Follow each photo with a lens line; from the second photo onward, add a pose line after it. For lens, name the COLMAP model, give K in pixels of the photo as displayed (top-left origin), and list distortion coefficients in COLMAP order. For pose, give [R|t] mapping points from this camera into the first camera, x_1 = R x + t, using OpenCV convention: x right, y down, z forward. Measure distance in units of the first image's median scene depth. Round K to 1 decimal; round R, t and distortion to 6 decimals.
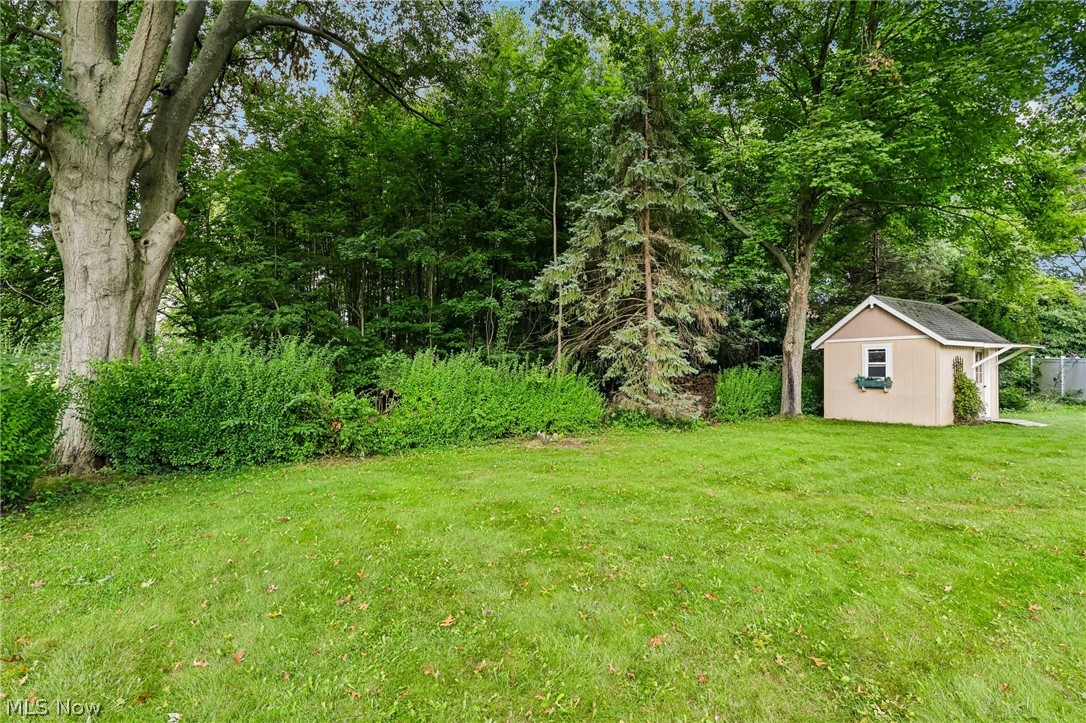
lens RADIAL K [[508.6, 0, 545.4], [0, 508.6, 361.8], [0, 0, 1]] dist [-0.004182, 0.001469]
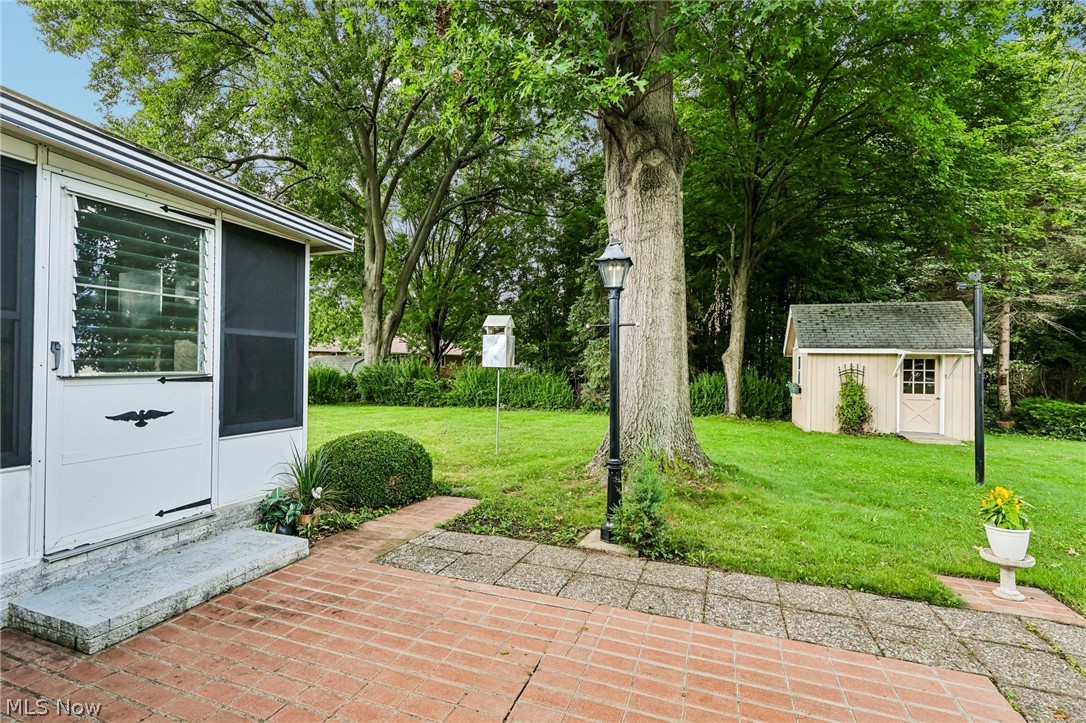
lens RADIAL K [[508.6, 0, 541.1], [0, 508.6, 361.4], [0, 0, 1]] dist [-0.004182, 0.001469]
pose [[0.649013, -0.004770, -0.760762, 1.919577], [-0.012451, 0.999780, -0.016891, 0.013419], [0.760676, 0.020435, 0.648811, -0.151109]]
